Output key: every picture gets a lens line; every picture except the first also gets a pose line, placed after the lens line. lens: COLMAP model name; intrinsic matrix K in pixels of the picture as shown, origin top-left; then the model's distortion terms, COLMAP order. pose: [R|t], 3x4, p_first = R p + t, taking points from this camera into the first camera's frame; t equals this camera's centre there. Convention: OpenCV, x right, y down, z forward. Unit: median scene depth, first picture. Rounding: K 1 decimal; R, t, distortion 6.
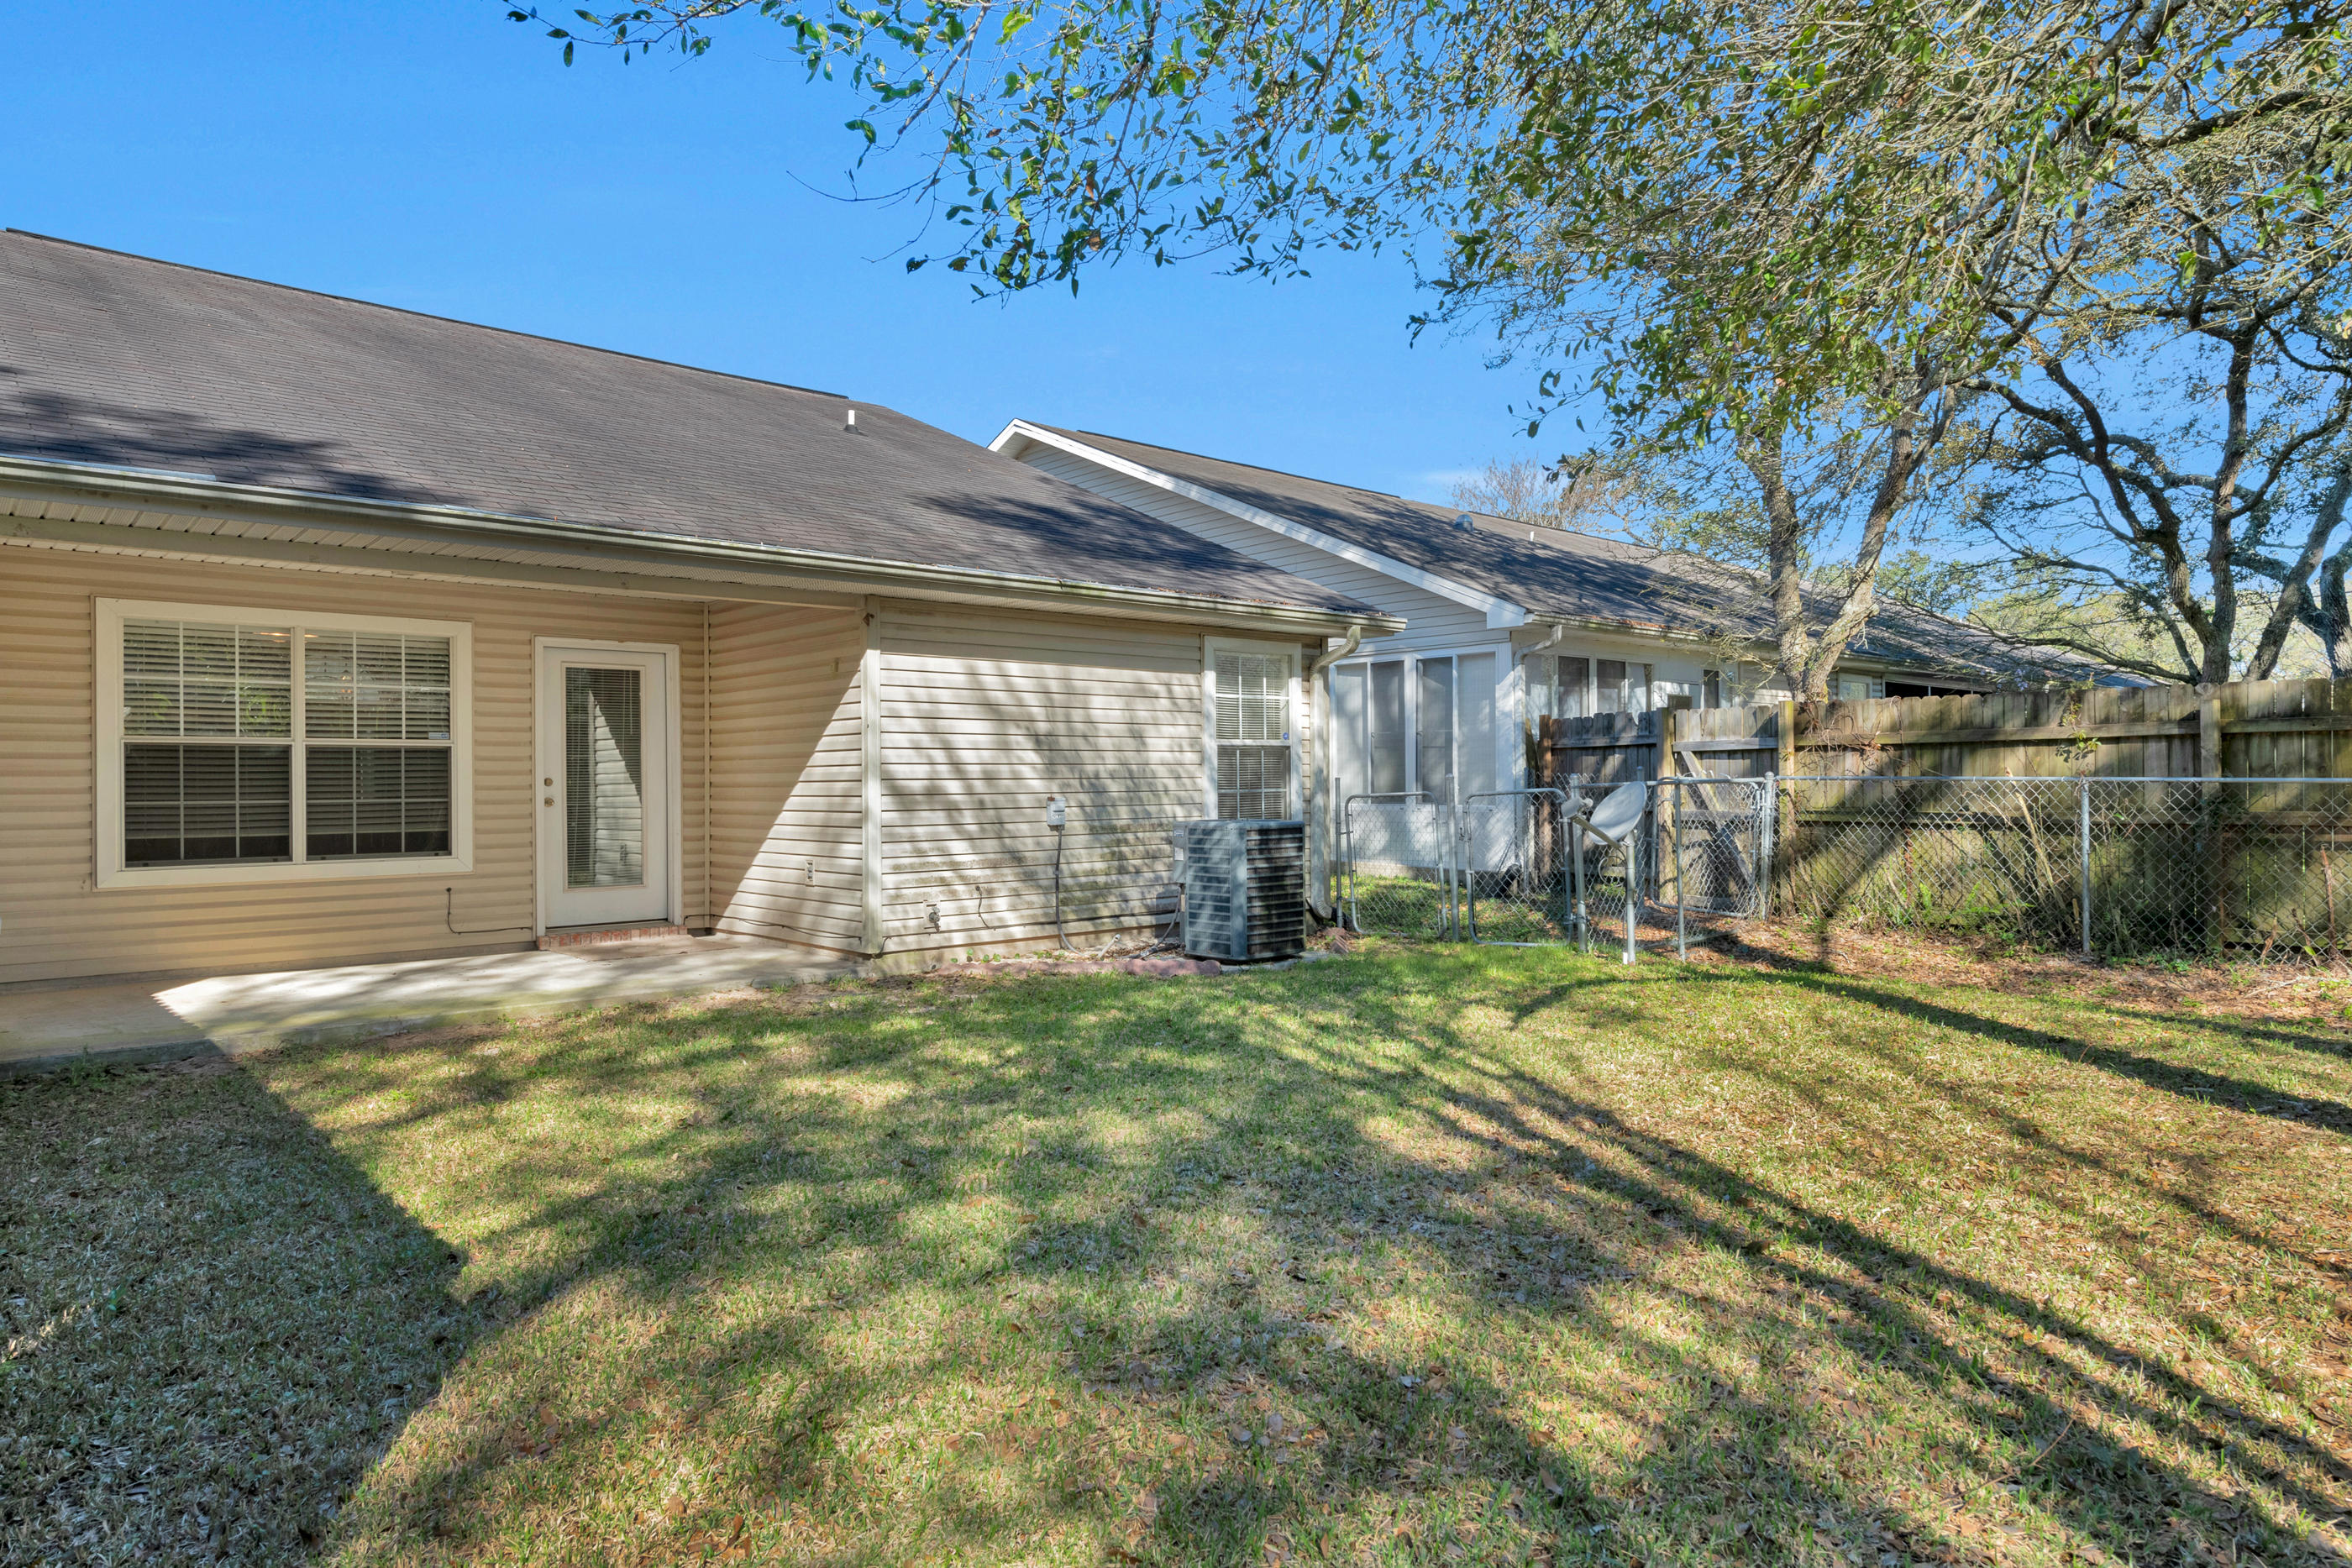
lens RADIAL K [[1375.6, 0, 1143.2], [0, 1375.6, 784.3], [0, 0, 1]] dist [0.006257, -0.001338]
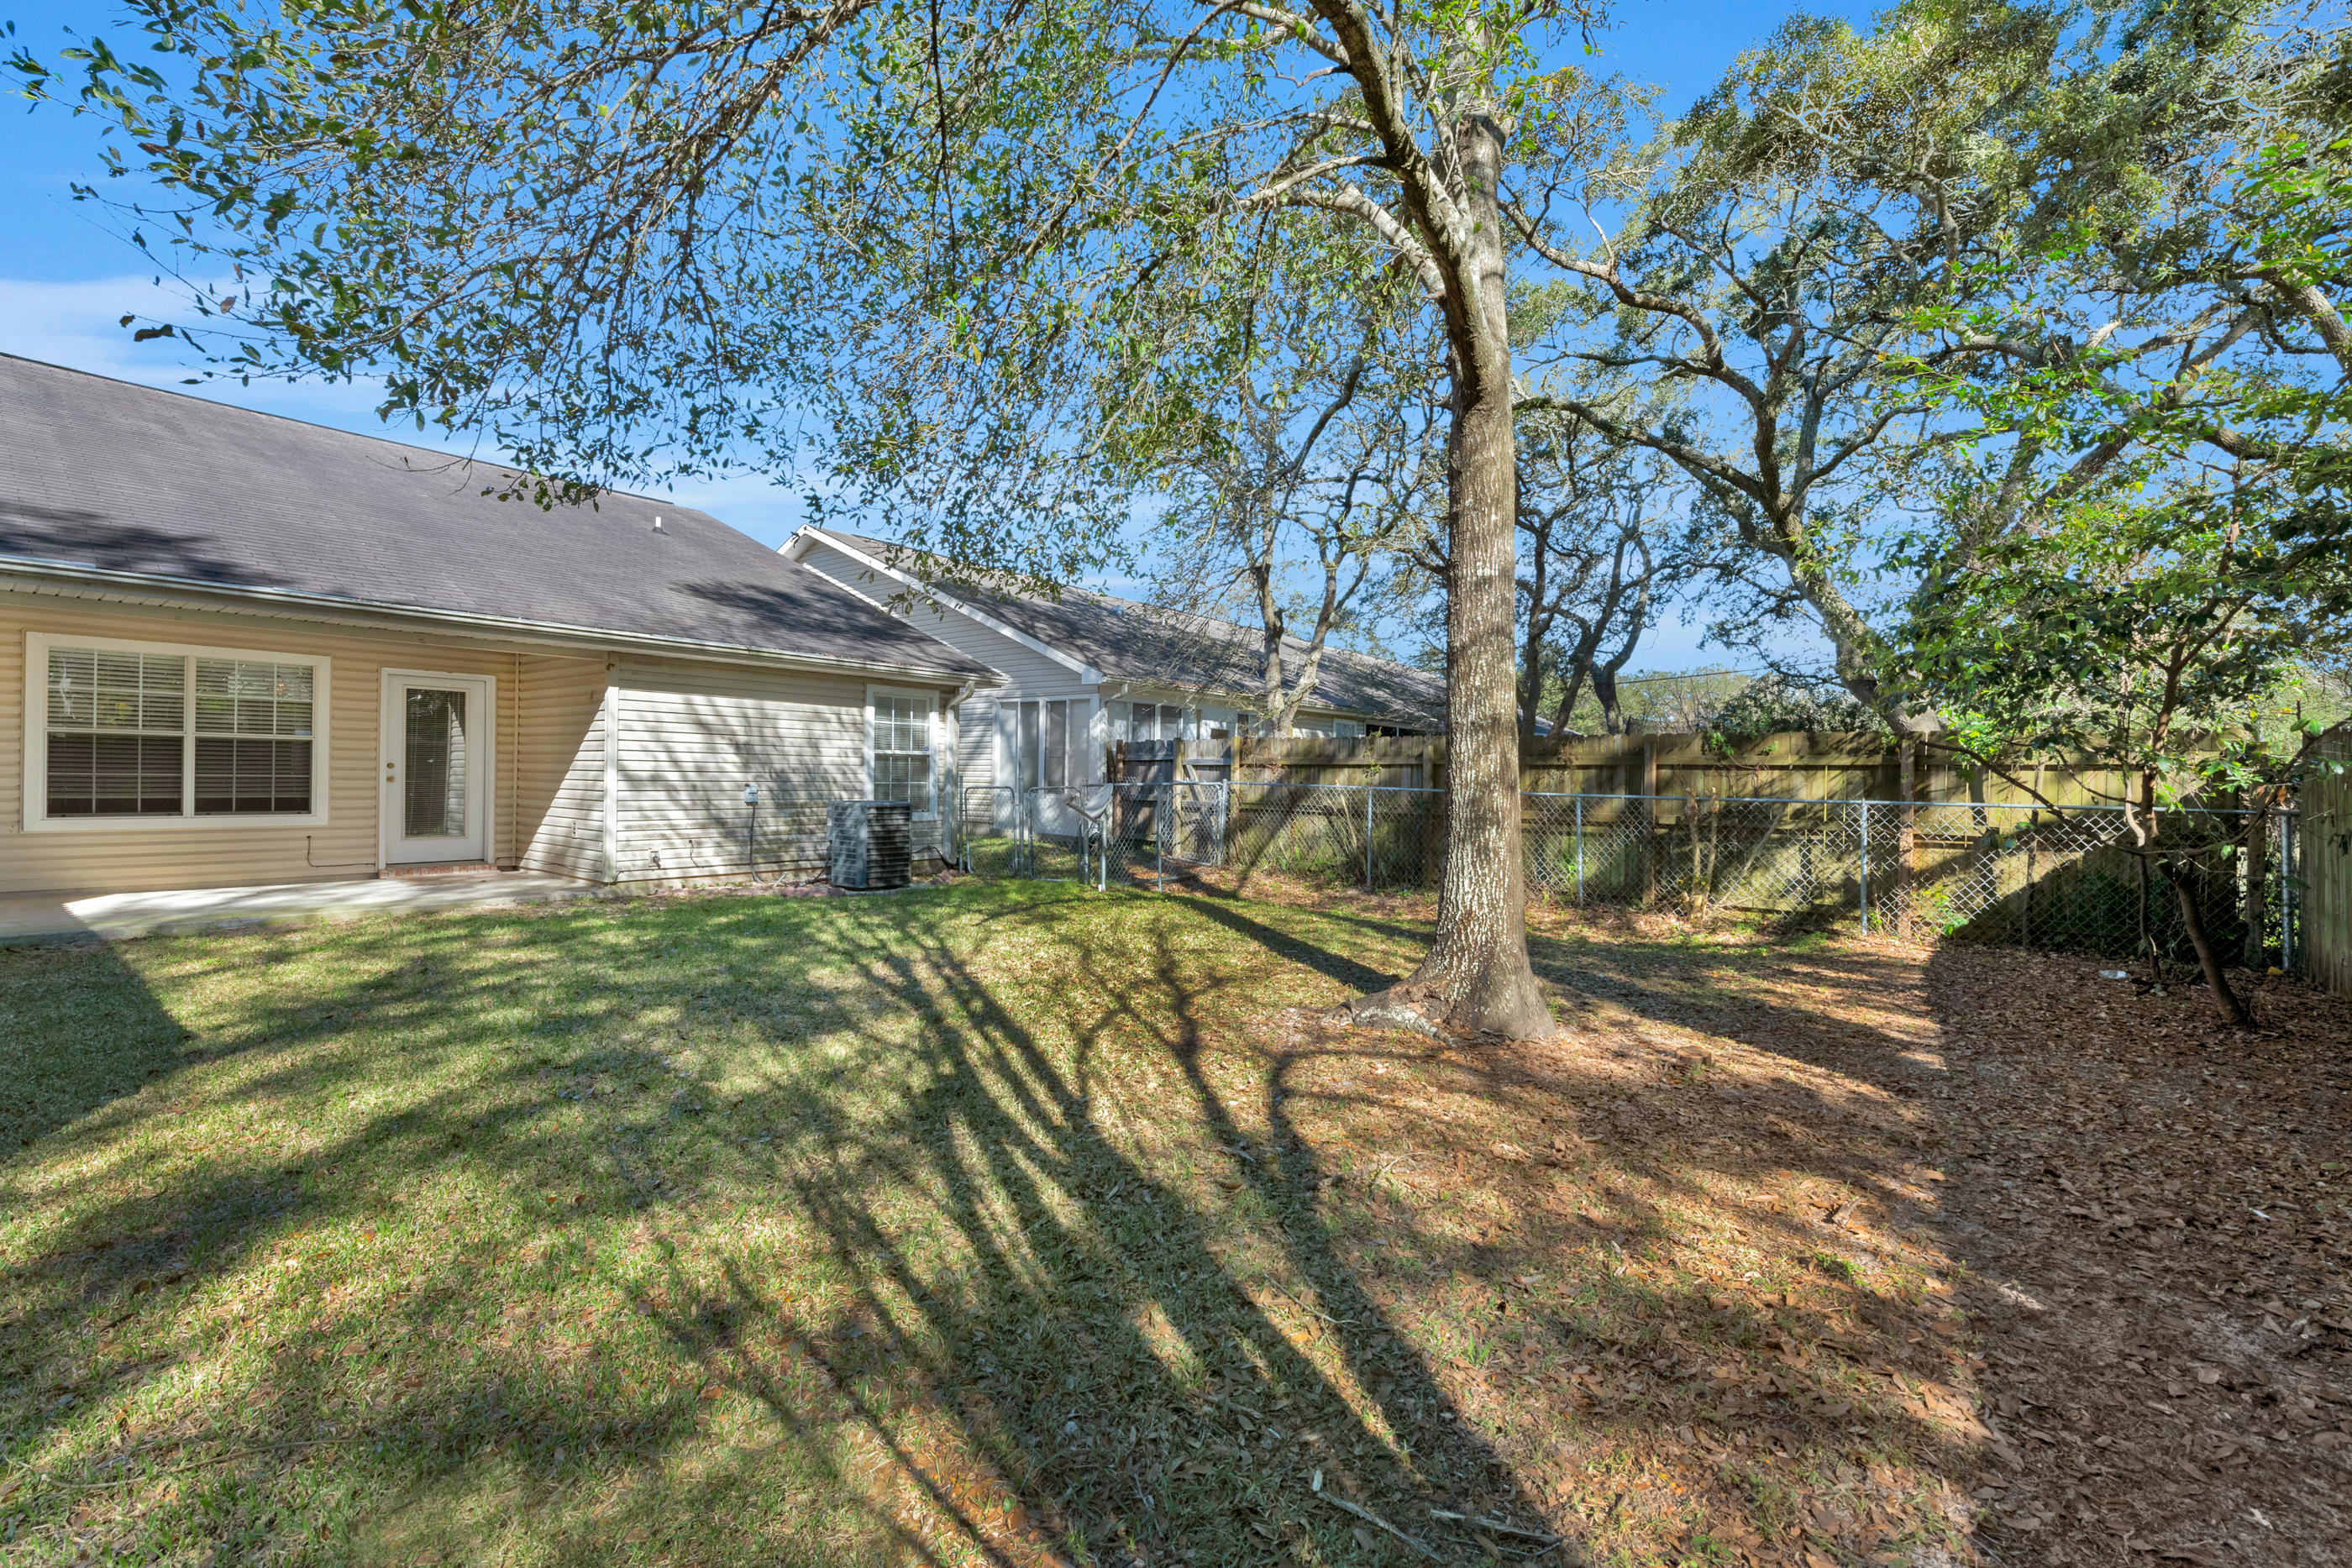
lens RADIAL K [[987.0, 0, 1176.0], [0, 987.0, 784.0], [0, 0, 1]] dist [-0.002043, -0.003362]
pose [[0.984079, 0.023678, 0.176146, 0.216261], [-0.025006, 0.999673, 0.005323, -0.008805], [-0.175963, -0.009643, 0.984350, -0.192459]]
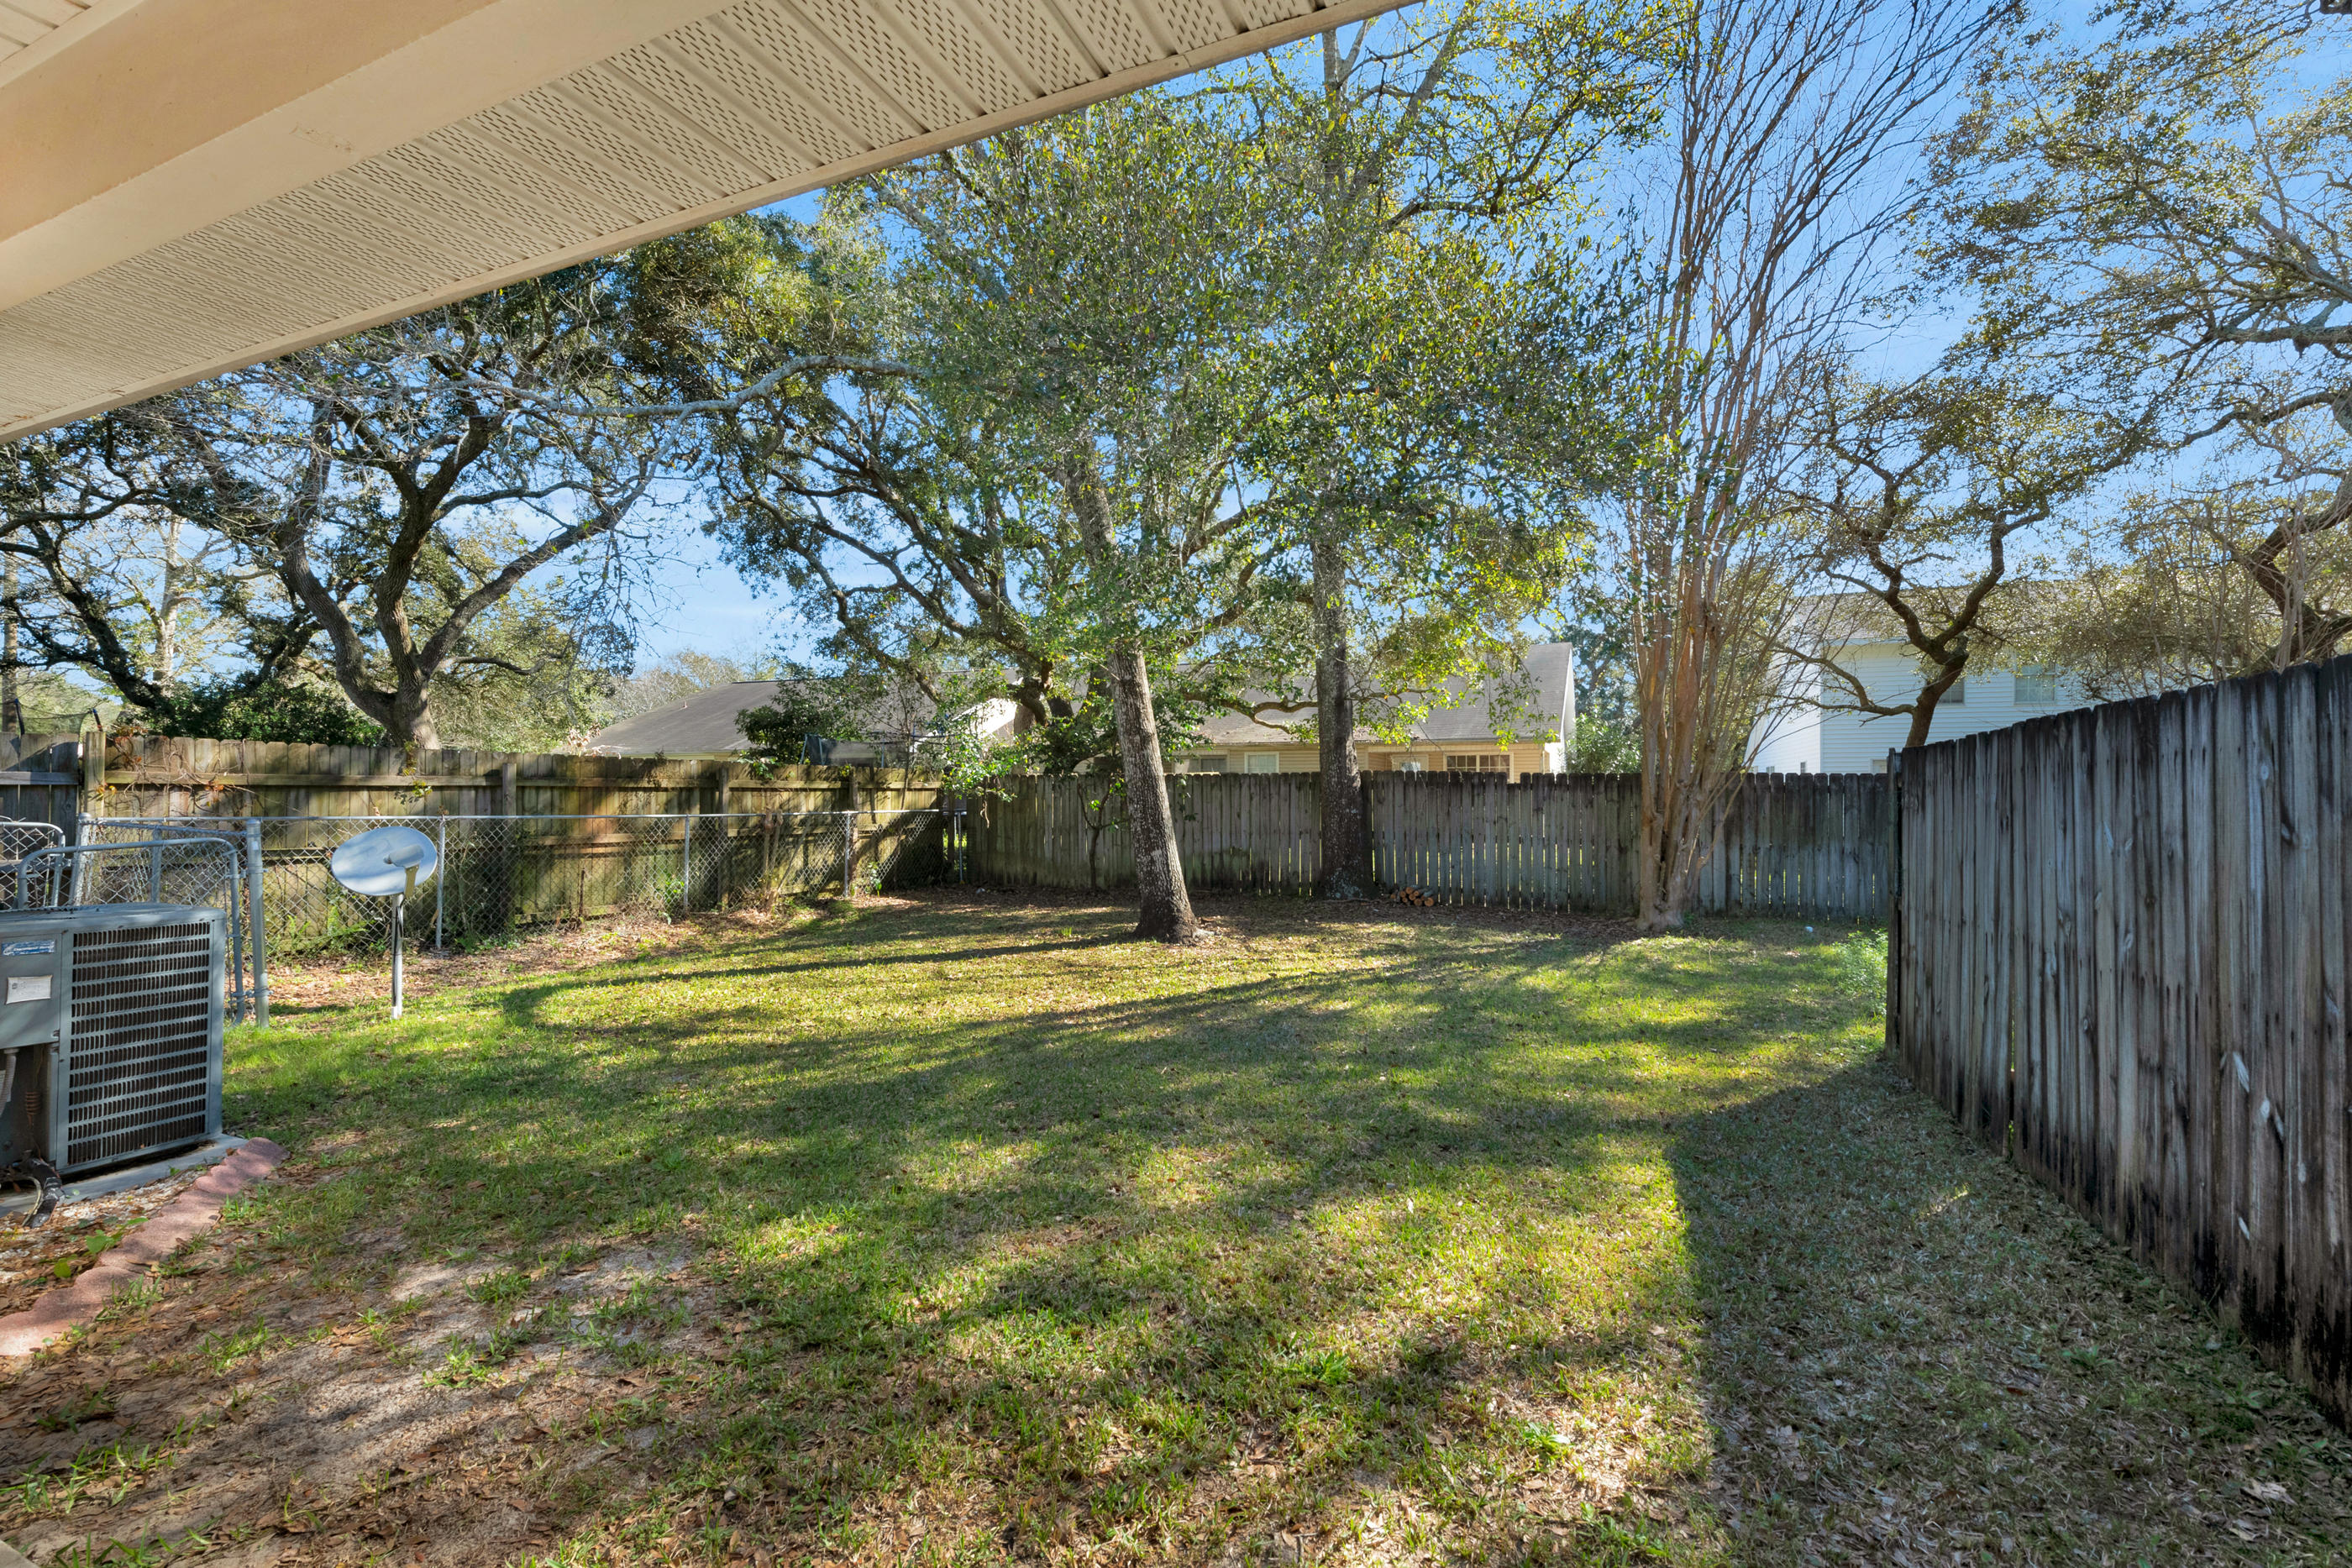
lens RADIAL K [[1016.8, 0, 1197.9], [0, 1016.8, 764.4], [0, 0, 1]] dist [0.000900, -0.000905]
pose [[-0.438690, 0.034066, 0.897993, -0.496688], [0.001842, 0.999313, -0.037011, -0.016883], [-0.898637, -0.014582, -0.438451, 0.756080]]
